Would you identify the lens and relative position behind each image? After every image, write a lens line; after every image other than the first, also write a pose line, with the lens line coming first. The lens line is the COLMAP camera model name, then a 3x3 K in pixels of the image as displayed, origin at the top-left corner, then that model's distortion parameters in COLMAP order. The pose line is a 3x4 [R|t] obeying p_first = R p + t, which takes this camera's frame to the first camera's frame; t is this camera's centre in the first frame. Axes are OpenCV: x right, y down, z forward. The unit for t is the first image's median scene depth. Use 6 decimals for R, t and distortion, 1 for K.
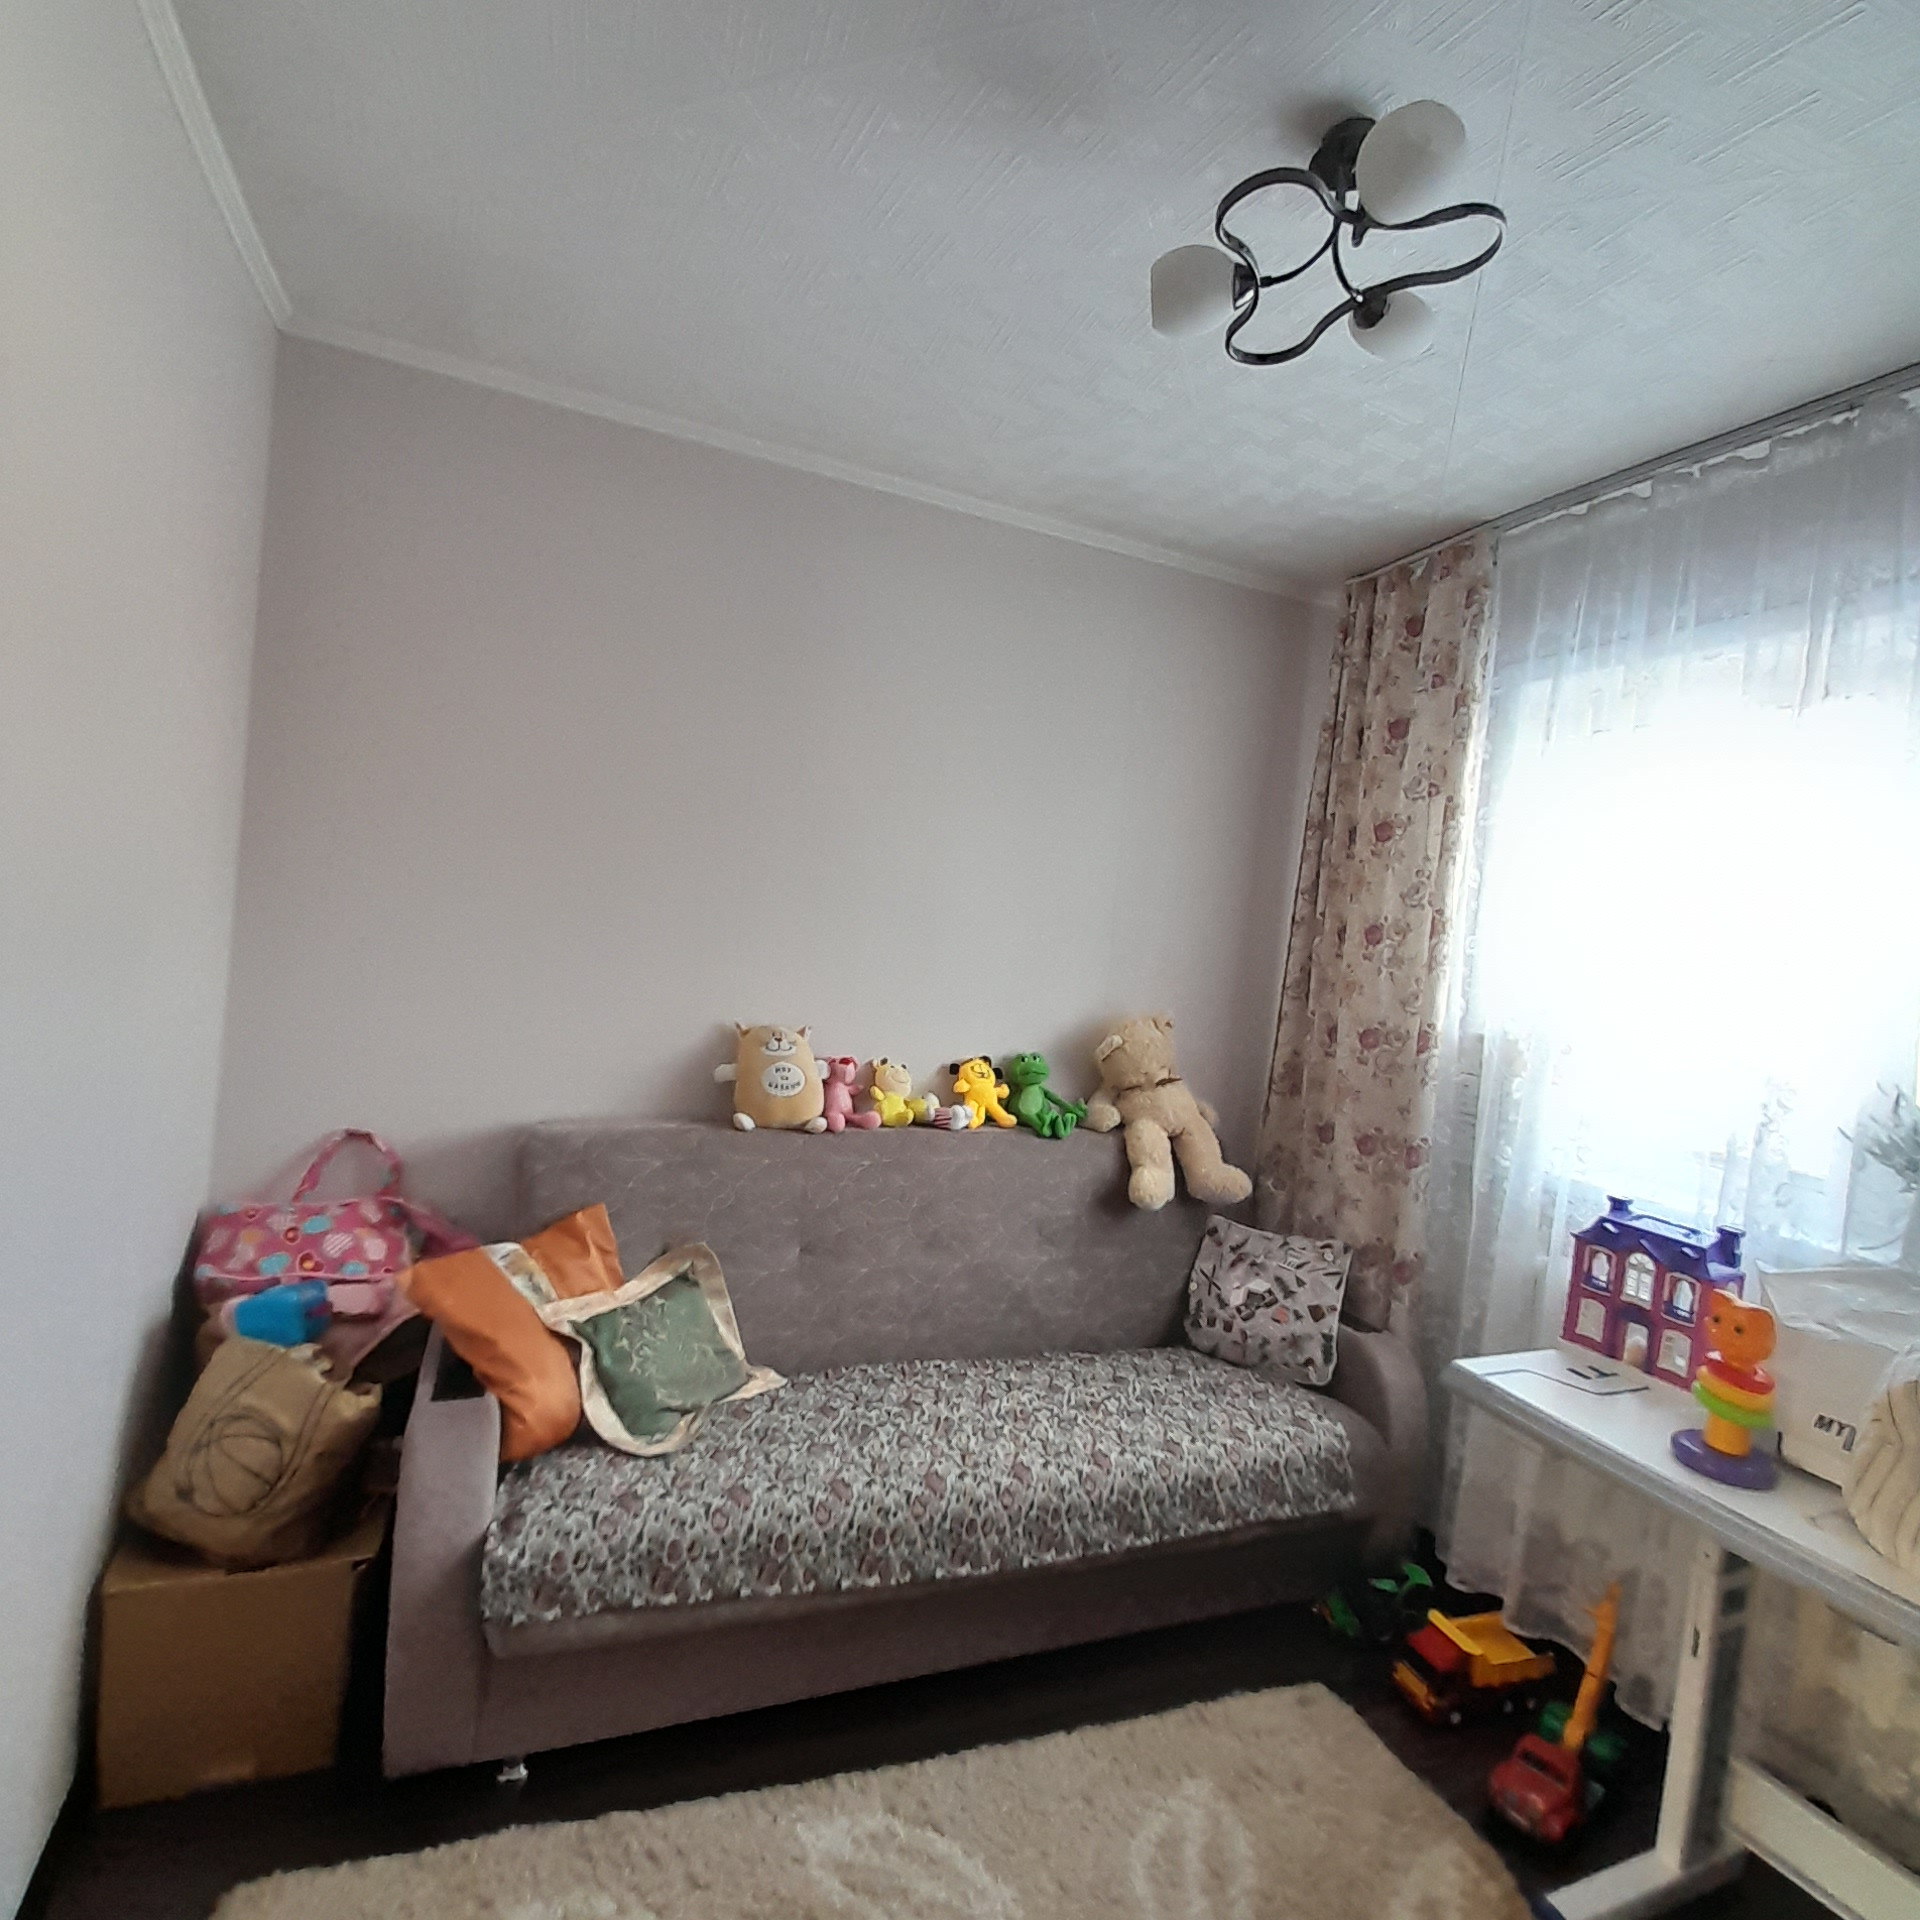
lens RADIAL K [[1010.6, 0, 945.8], [0, 1010.6, 954.2], [0, 0, 1]] dist [0.015295, -0.014928]
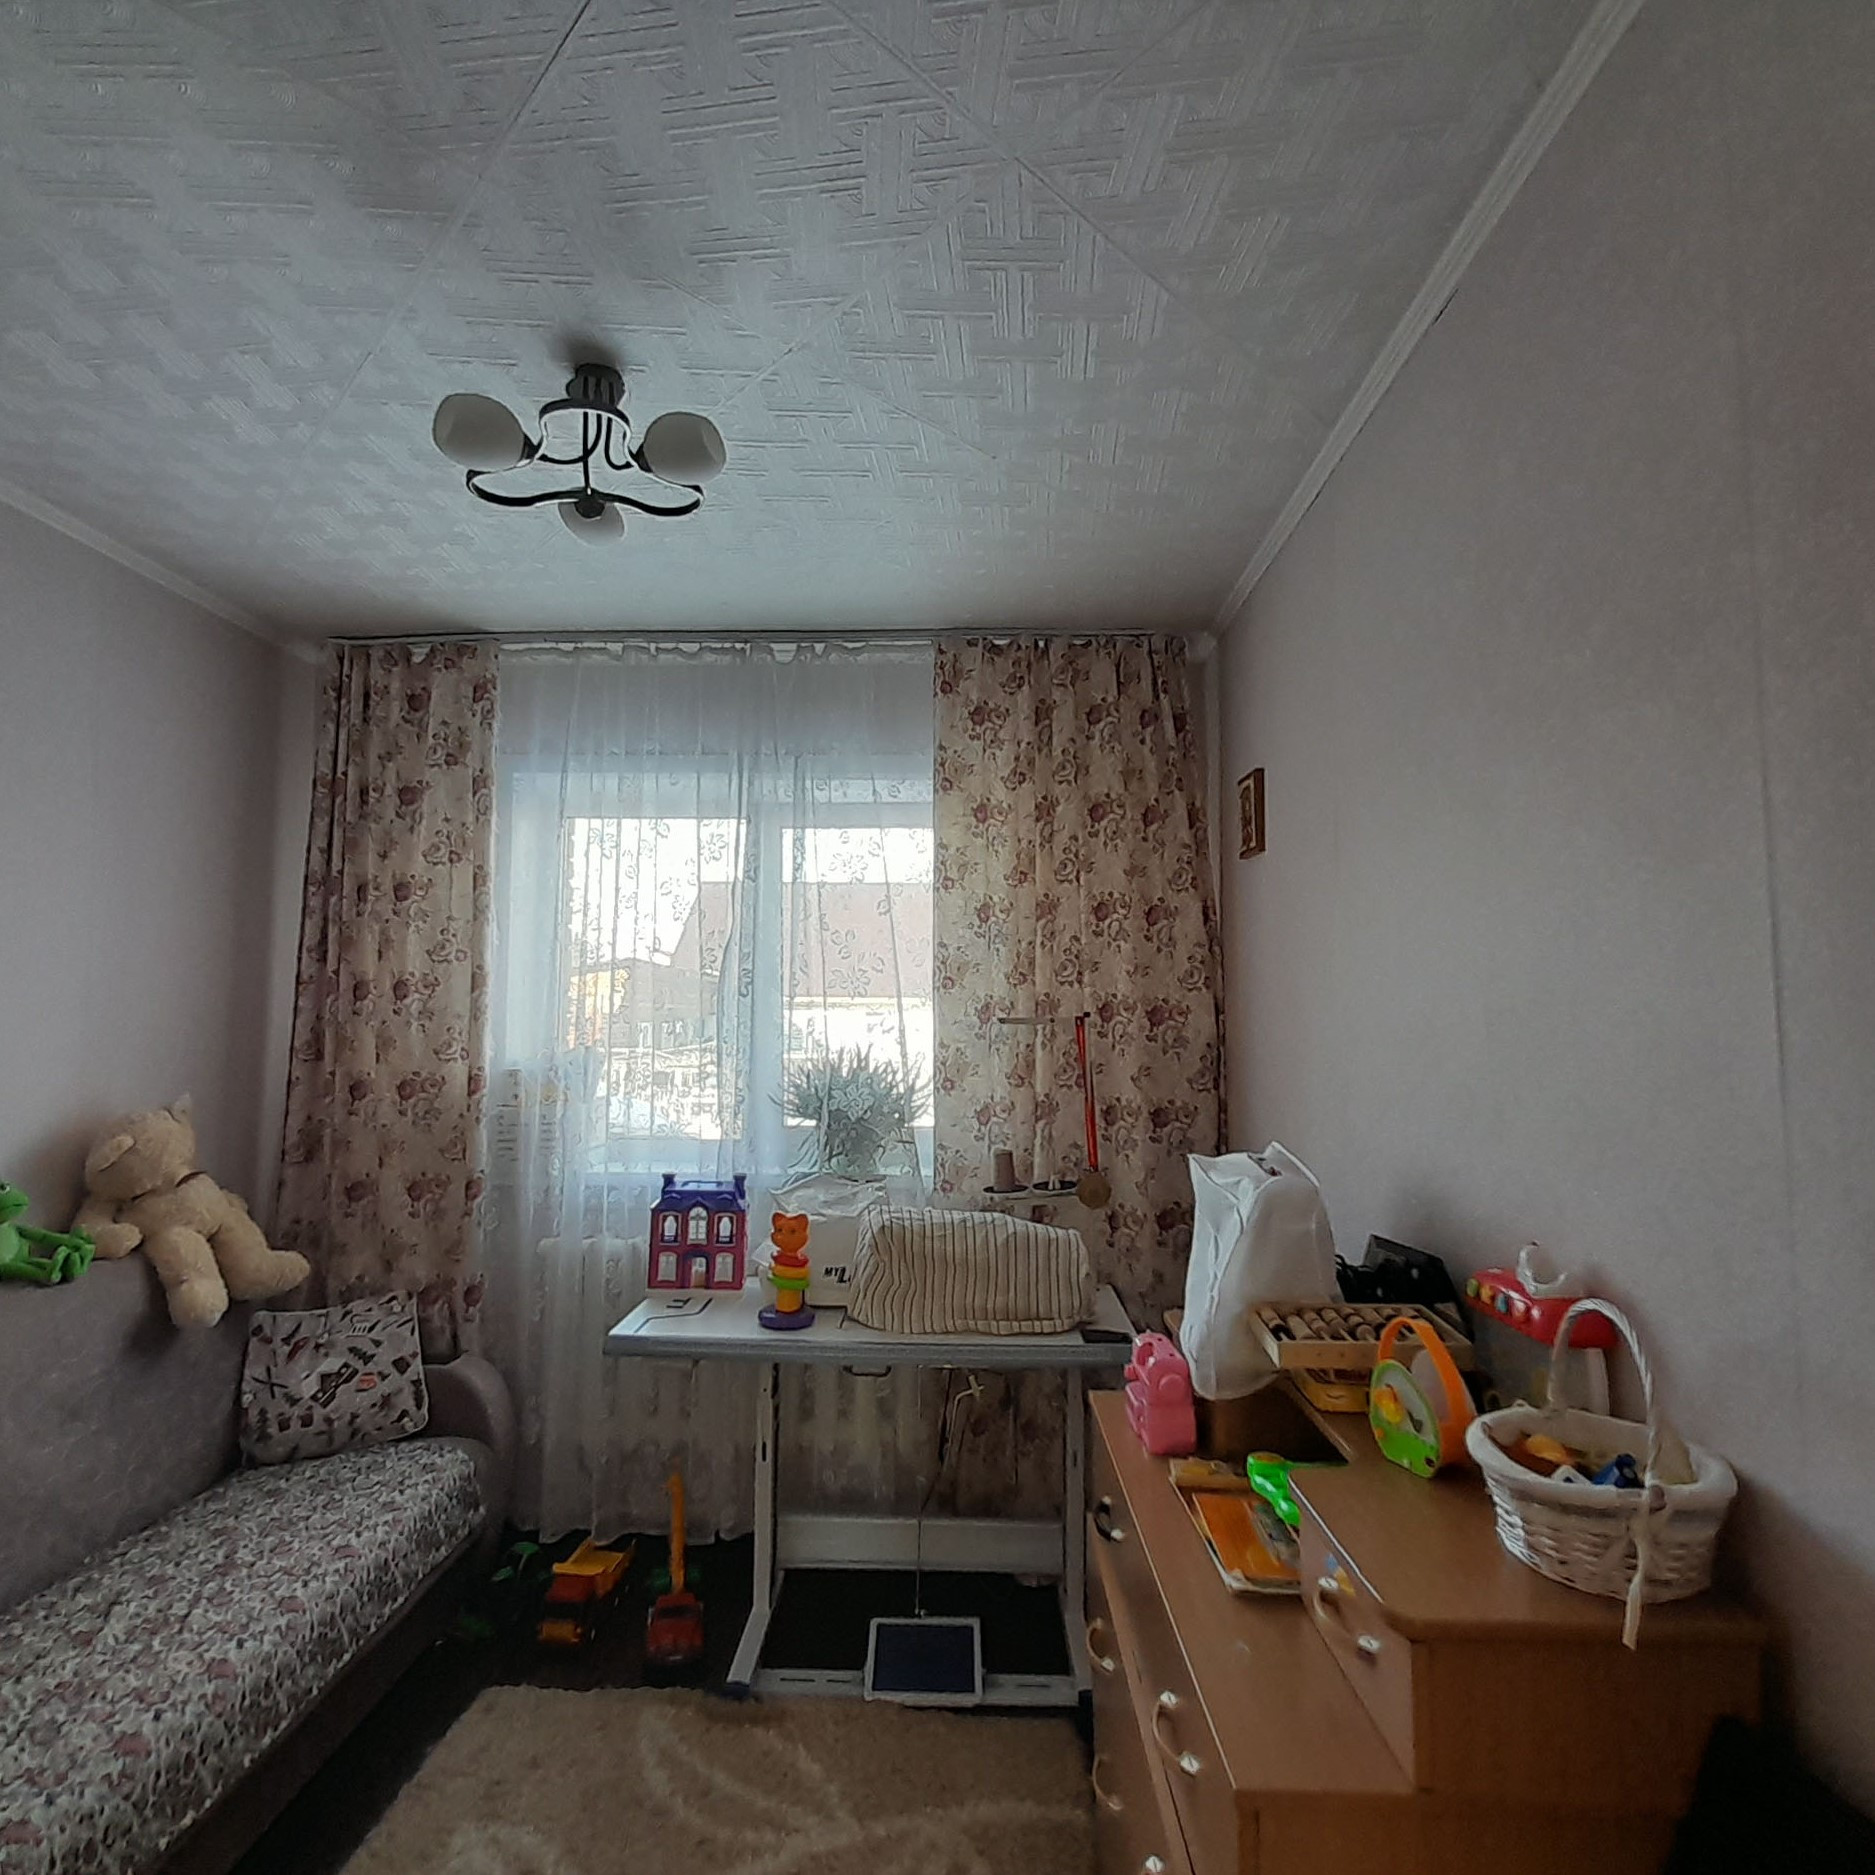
lens RADIAL K [[1026.4, 0, 924.6], [0, 1026.4, 944.2], [0, 0, 1]] dist [-0.011551, 0.000931]
pose [[0.411788, -0.032869, 0.910687, -0.330291], [0.060876, 0.998109, 0.008497, -0.044285], [-0.909244, 0.051940, 0.413010, 0.071712]]
